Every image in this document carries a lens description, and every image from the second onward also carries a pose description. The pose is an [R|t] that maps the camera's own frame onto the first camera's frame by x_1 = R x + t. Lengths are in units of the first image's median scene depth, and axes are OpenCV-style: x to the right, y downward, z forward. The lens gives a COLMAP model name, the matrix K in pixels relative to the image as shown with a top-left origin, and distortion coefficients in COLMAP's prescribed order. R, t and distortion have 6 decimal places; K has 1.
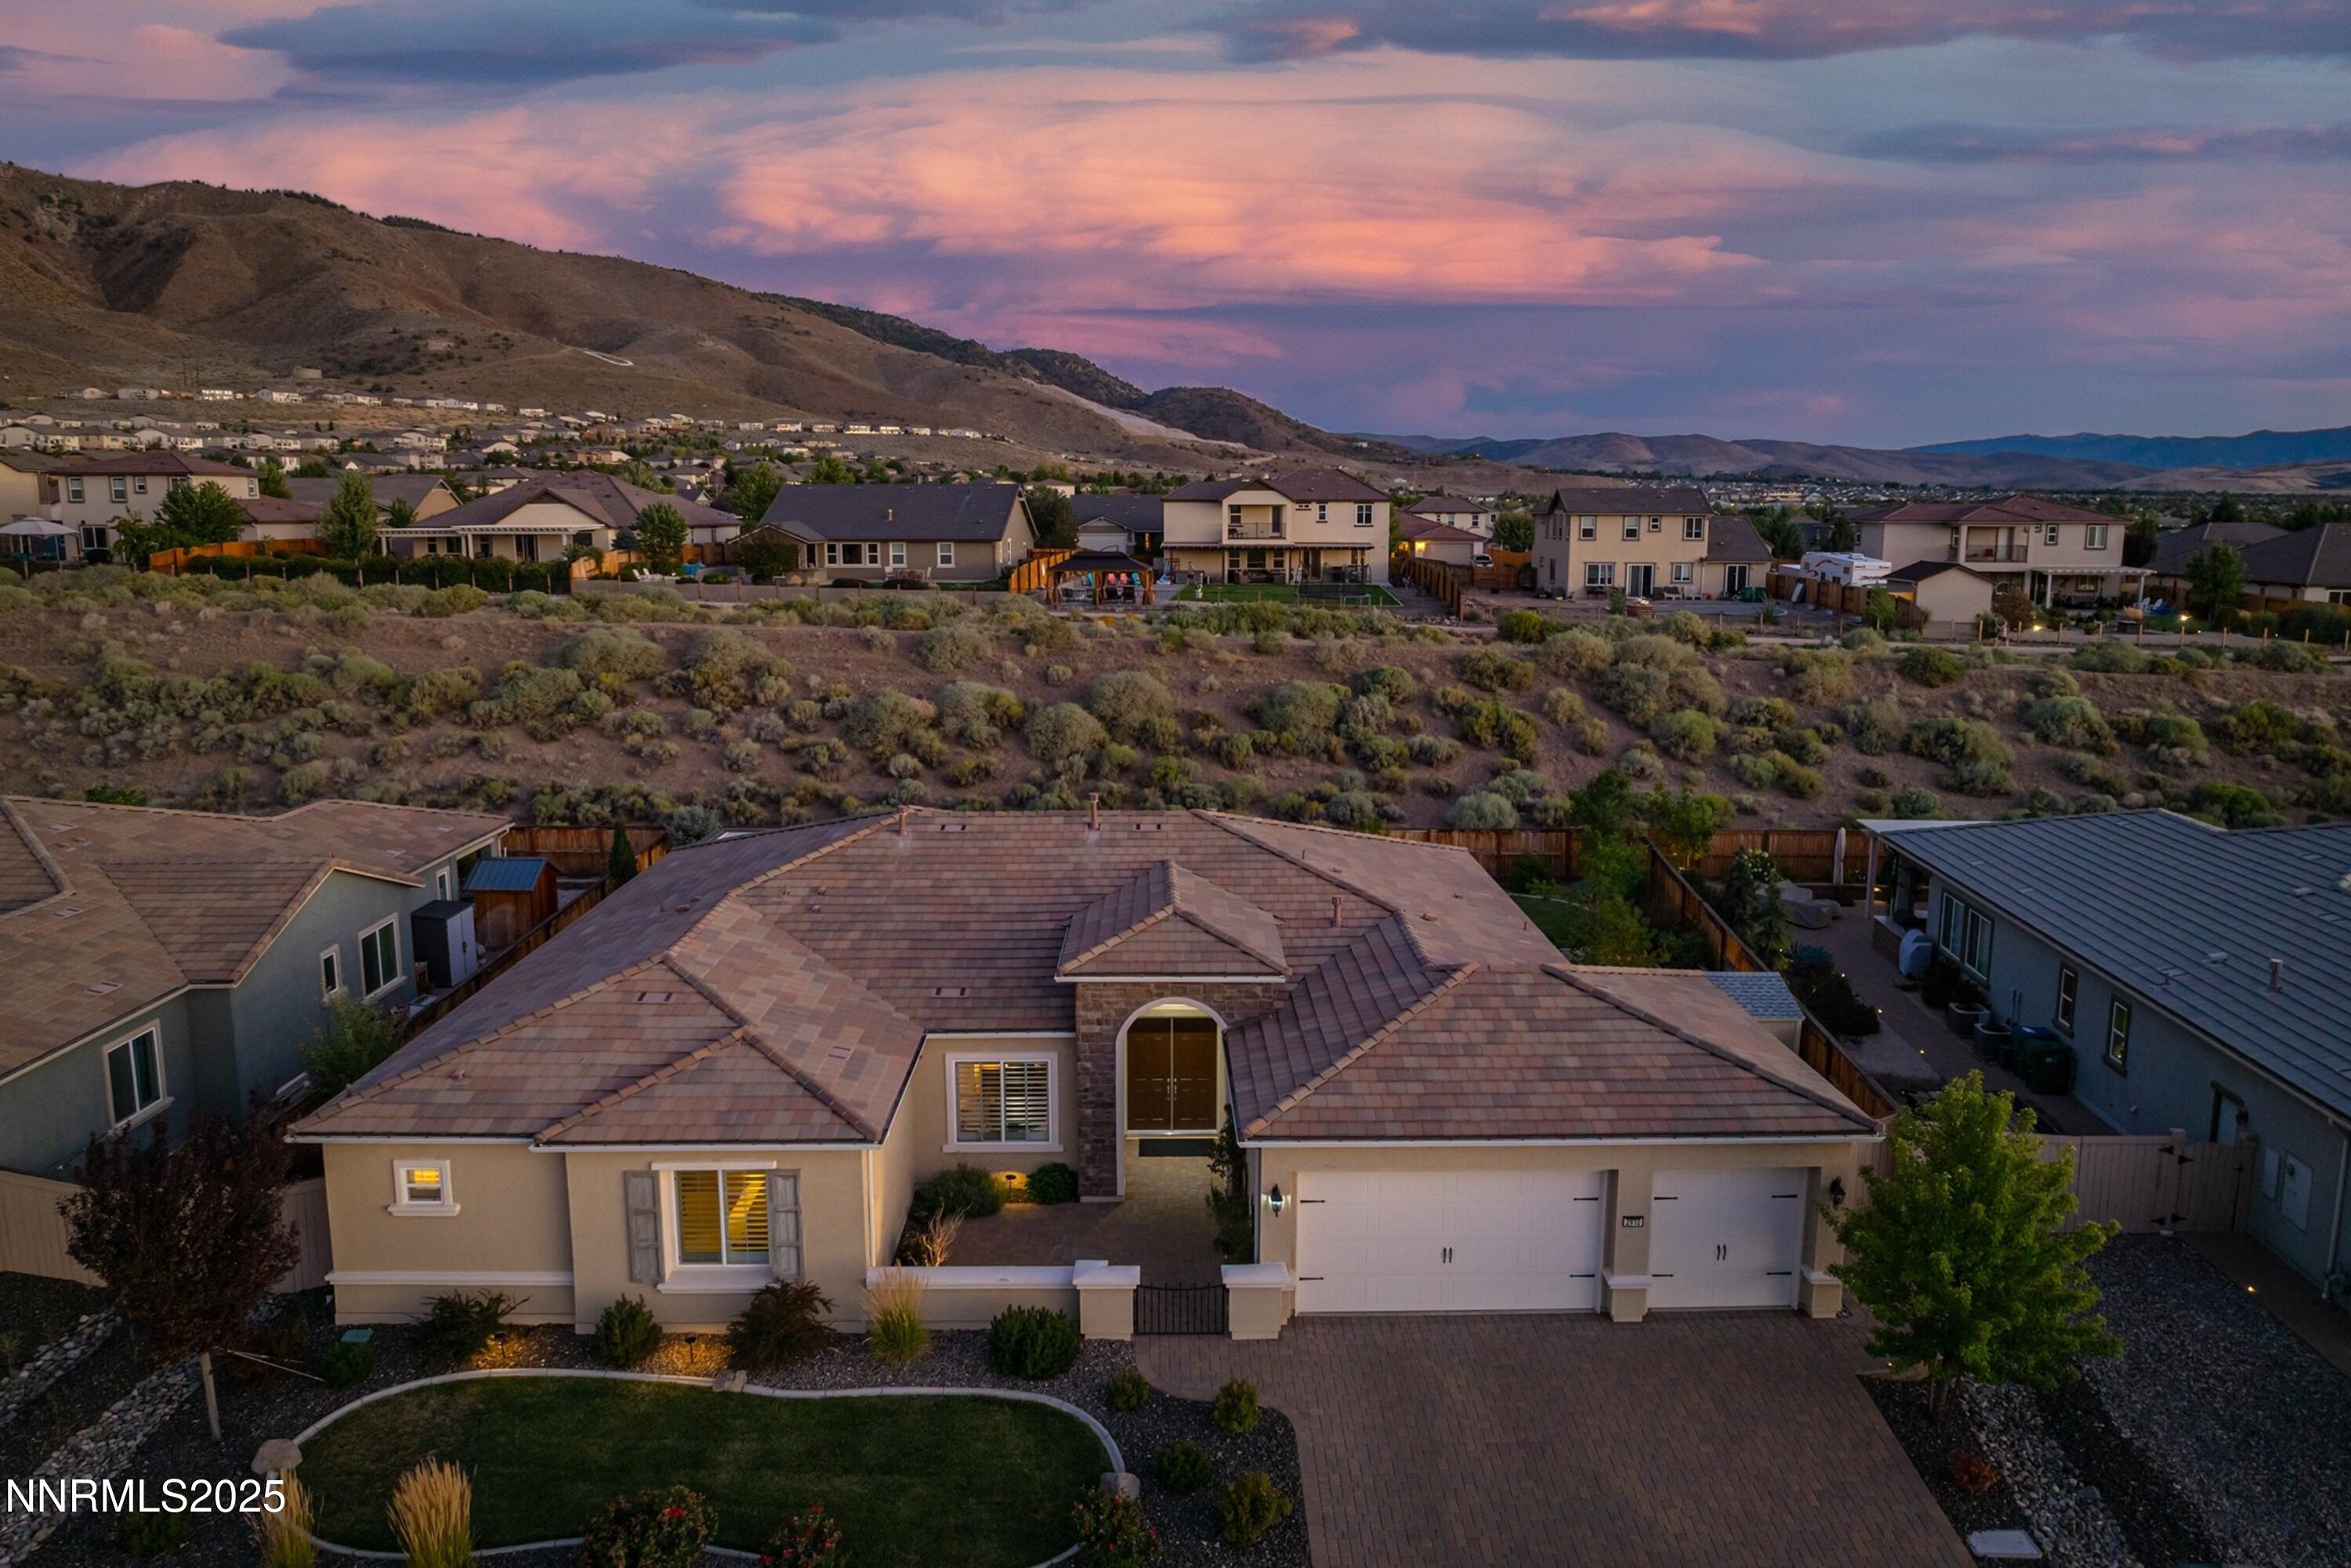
lens RADIAL K [[1647.4, 0, 1171.3], [0, 1647.4, 783.1], [0, 0, 1]] dist [-0.031900, 0.017307]
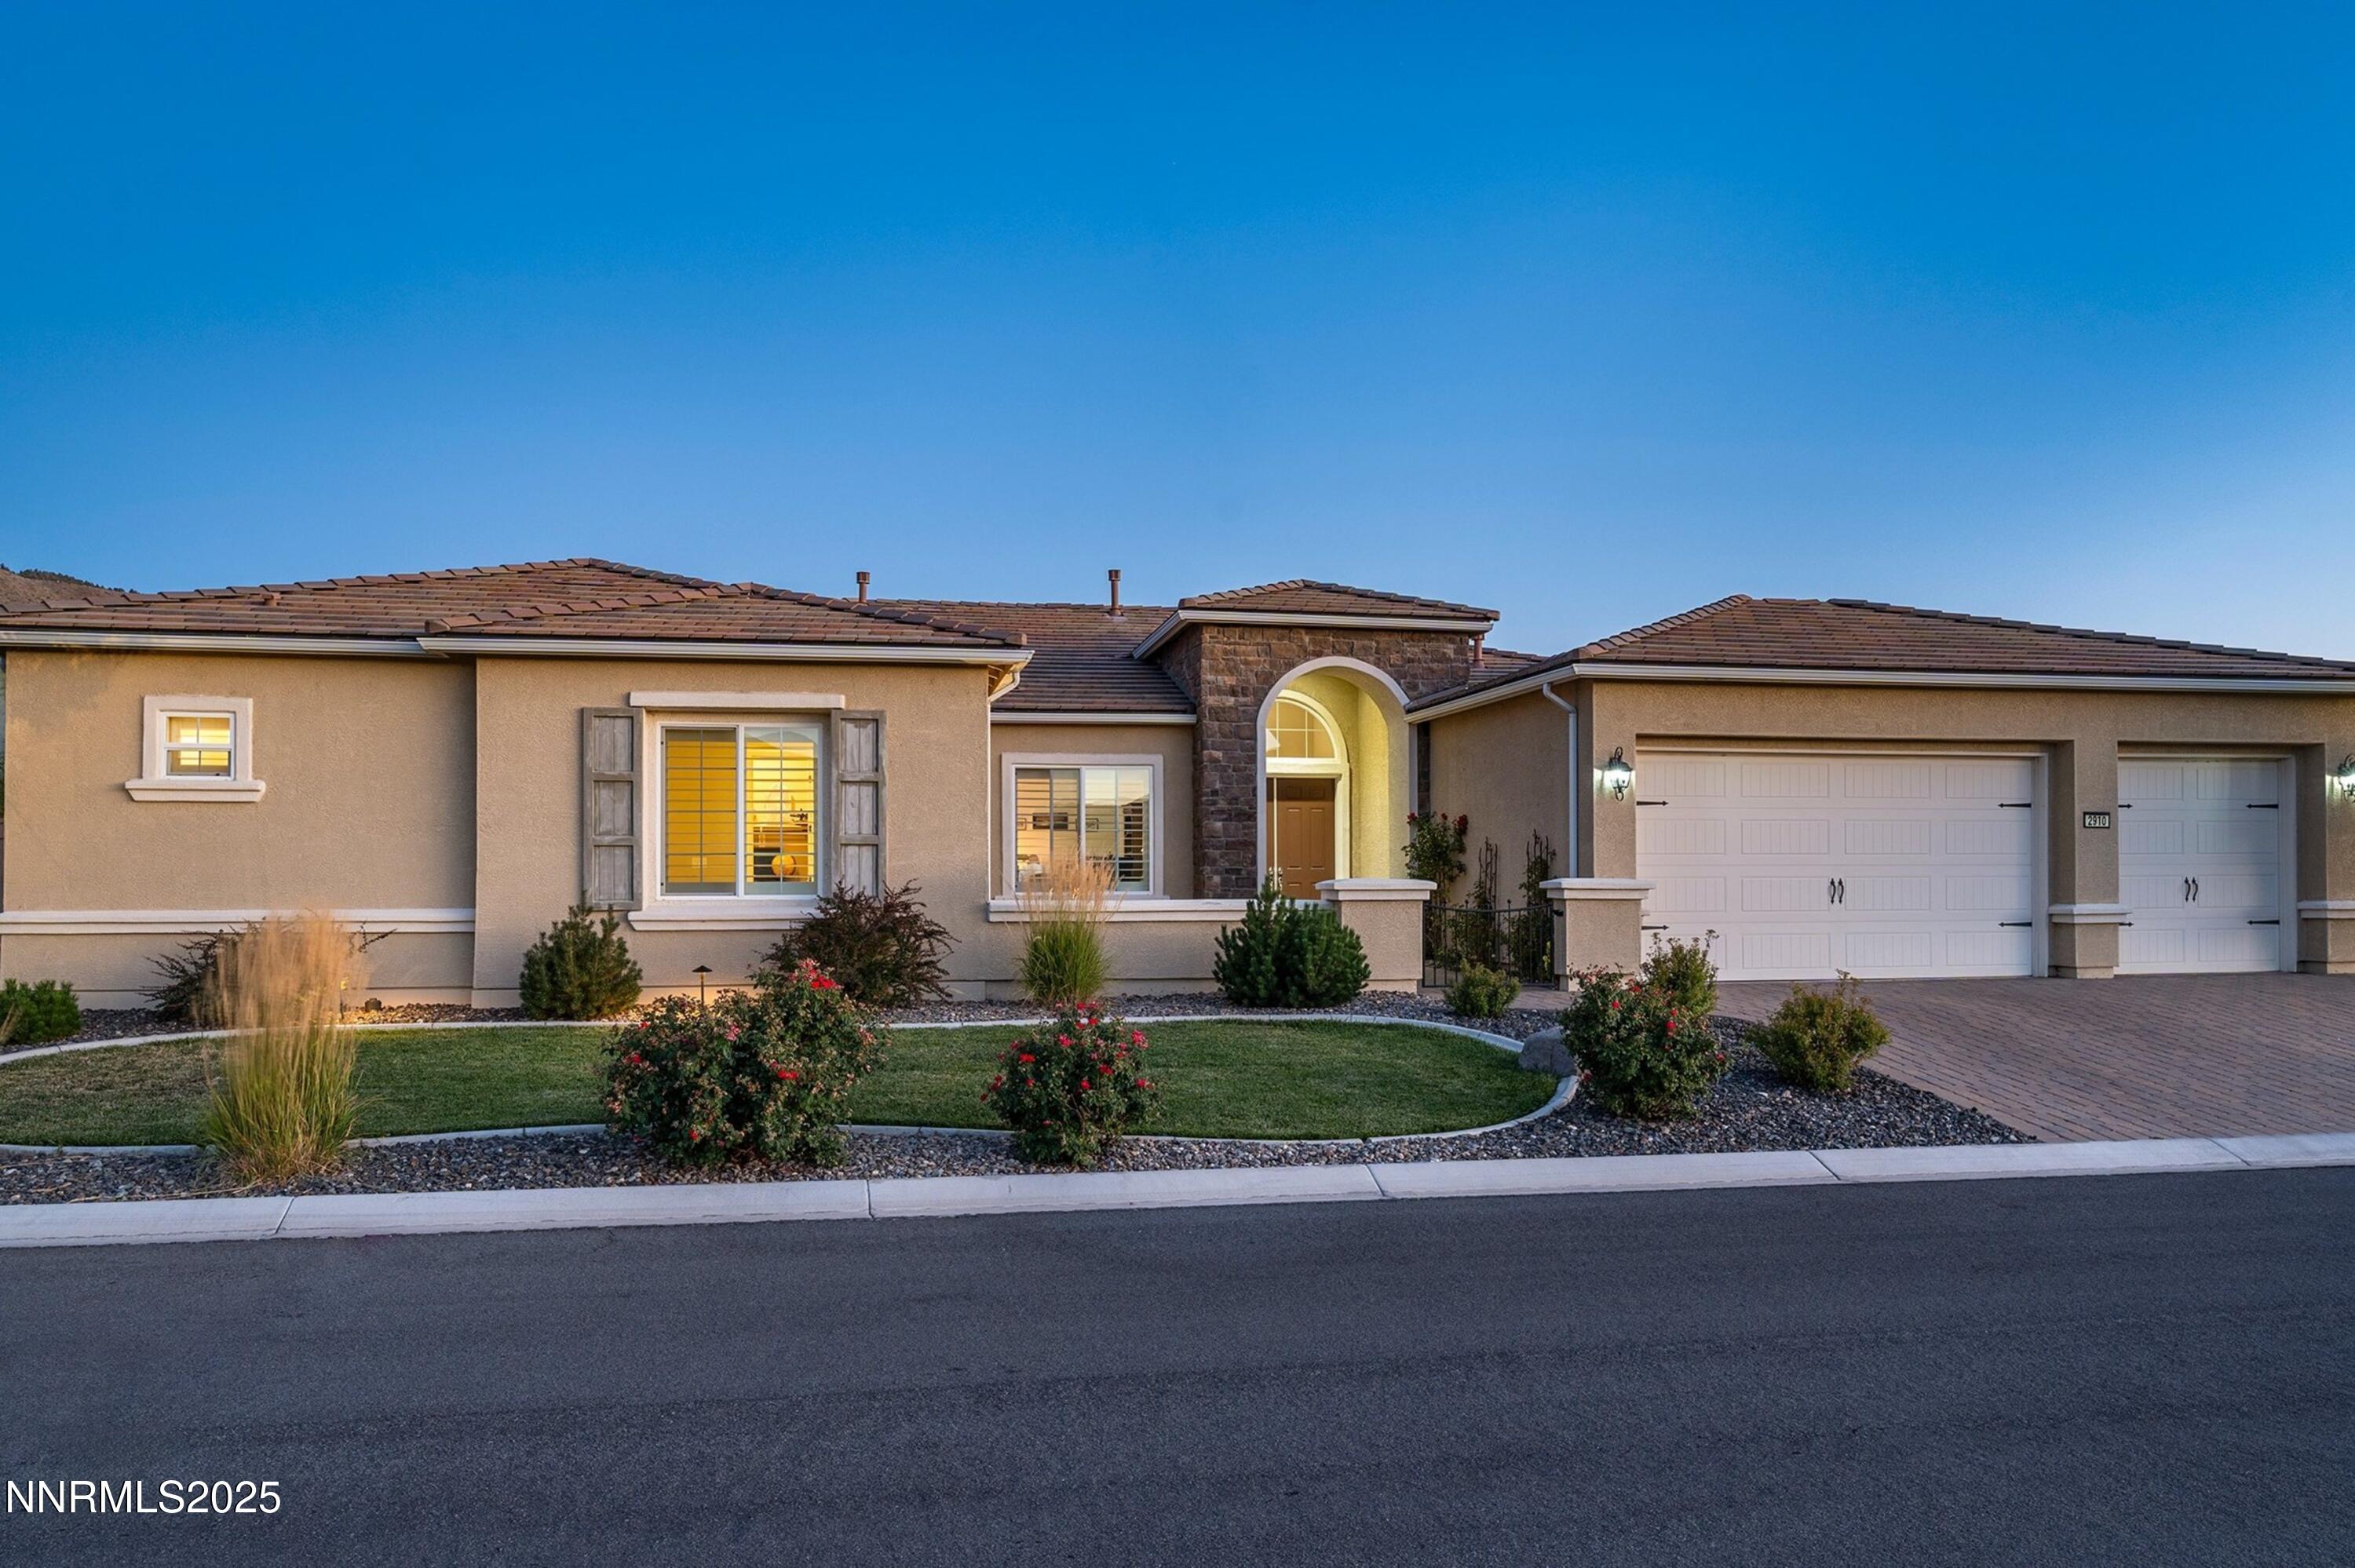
lens RADIAL K [[1650.0, 0, 1148.1], [0, 1650.0, 849.8], [0, 0, 1]] dist [-0.031900, 0.017307]
pose [[0.986259, 0.001259, 0.165204, -0.083677], [0.029298, 0.982789, -0.182394, 0.144942], [-0.162590, 0.184728, 0.969247, 0.146692]]
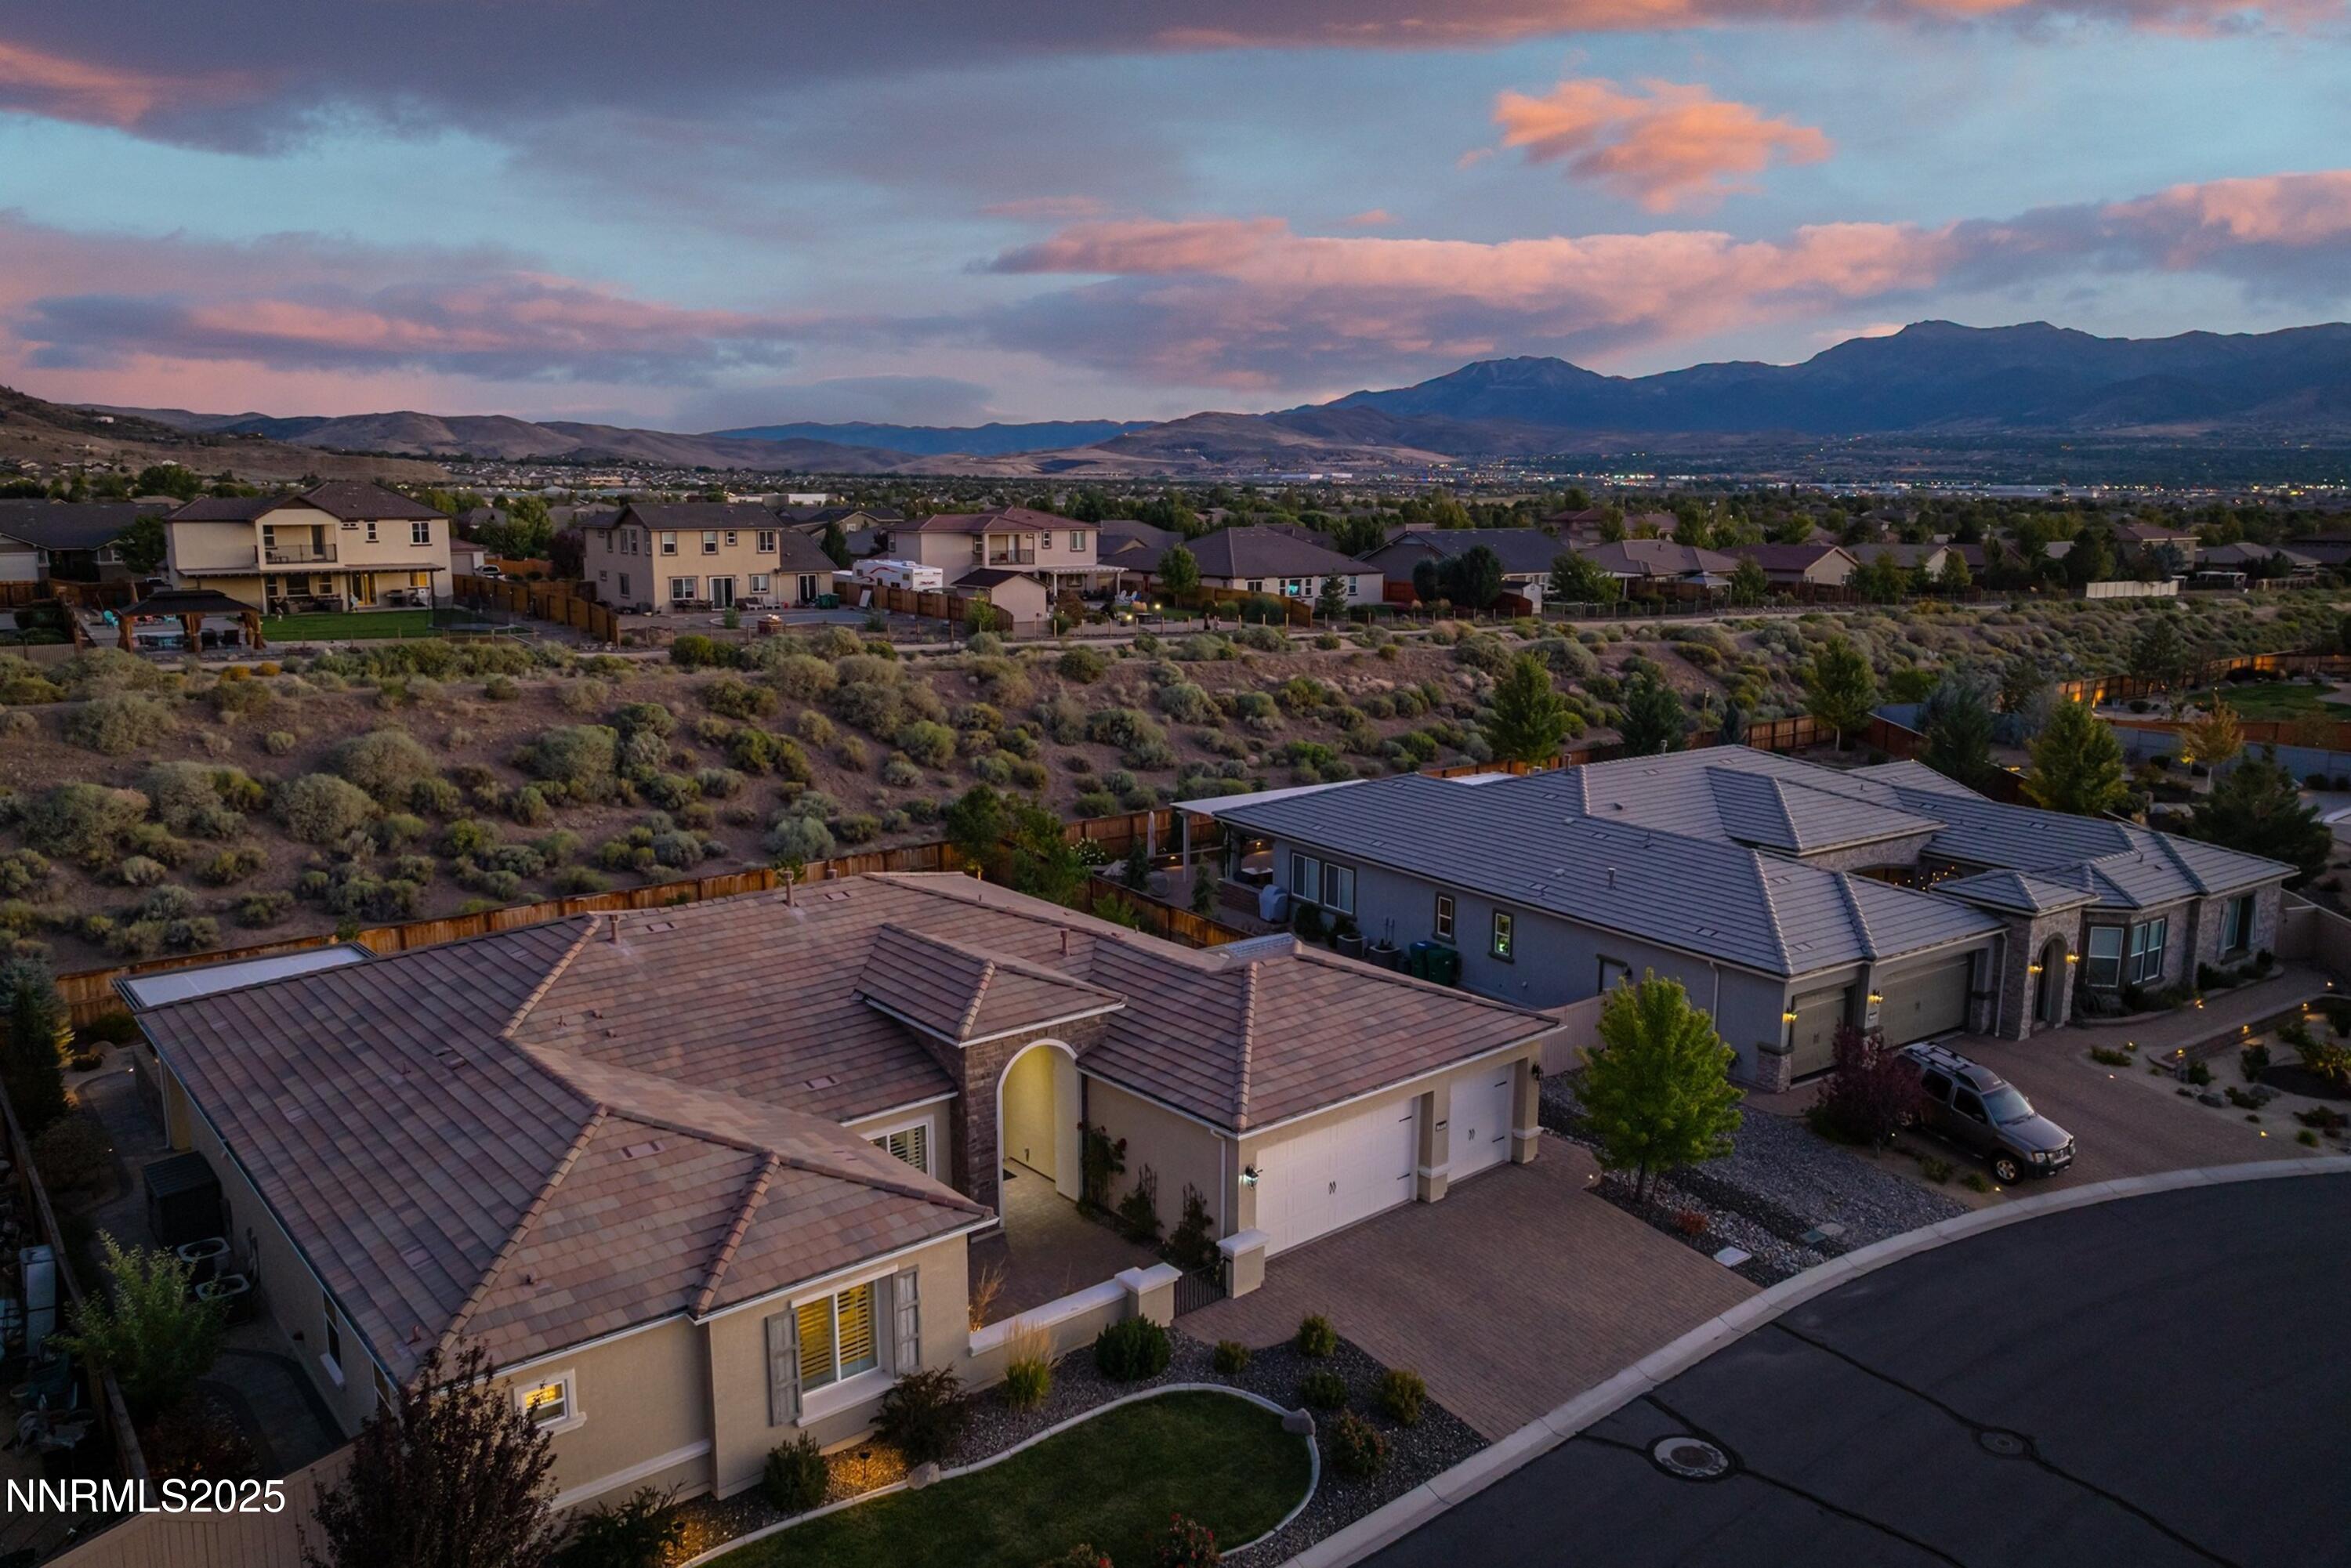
lens RADIAL K [[1647.4, 0, 1171.2], [0, 1647.4, 785.6], [0, 0, 1]] dist [-0.031900, 0.017307]
pose [[0.773927, -0.110790, 0.623509, -0.262860], [0.103546, 0.993466, 0.048002, -0.037951], [-0.624753, 0.027412, 0.780341, 0.023959]]
